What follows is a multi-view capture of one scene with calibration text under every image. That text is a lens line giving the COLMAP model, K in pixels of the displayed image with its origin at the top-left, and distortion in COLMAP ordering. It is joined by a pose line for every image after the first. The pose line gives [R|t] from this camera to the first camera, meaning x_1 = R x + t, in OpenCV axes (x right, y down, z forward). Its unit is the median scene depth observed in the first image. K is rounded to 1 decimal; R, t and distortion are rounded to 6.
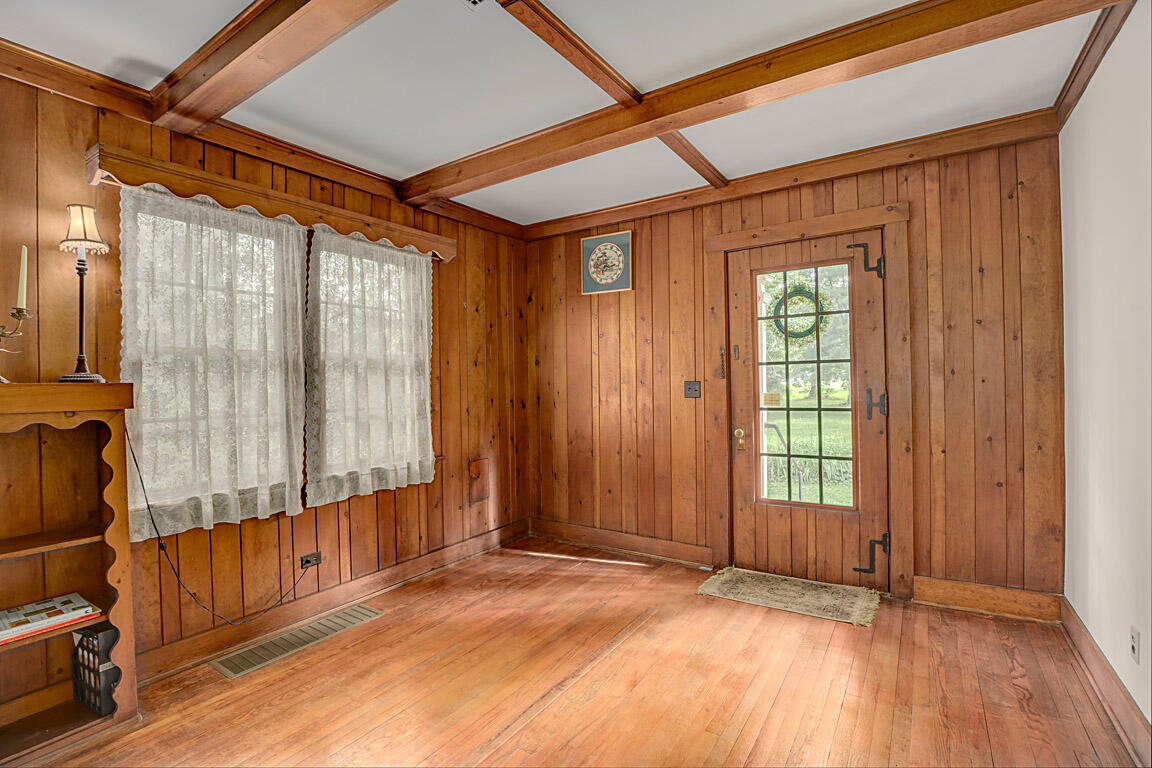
lens RADIAL K [[529.9, 0, 576.0], [0, 529.9, 384.0], [0, 0, 1]] dist [-0.034050, 0.000198]
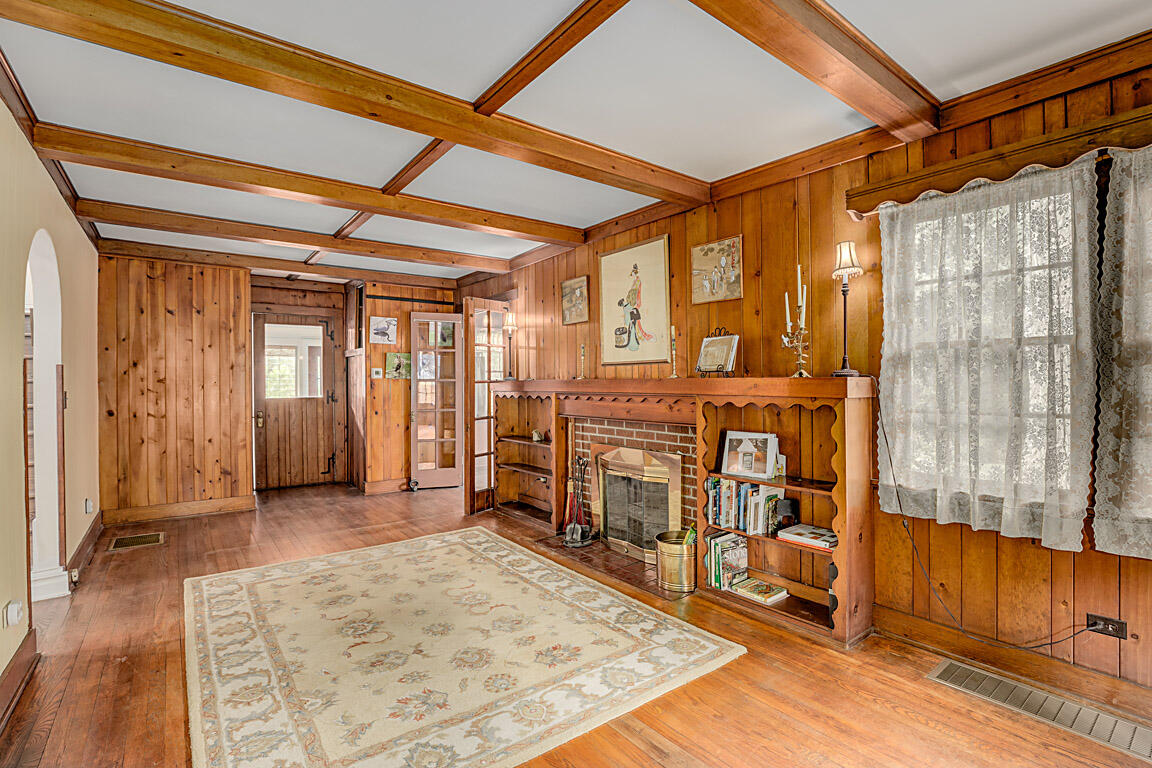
lens RADIAL K [[529.9, 0, 576.0], [0, 529.9, 384.0], [0, 0, 1]] dist [-0.034050, 0.000198]
pose [[-0.337258, 0.021871, -0.941158, 0.459828], [0.006905, 0.999761, 0.020758, -0.013931], [0.941387, 0.000502, -0.337329, 0.675219]]
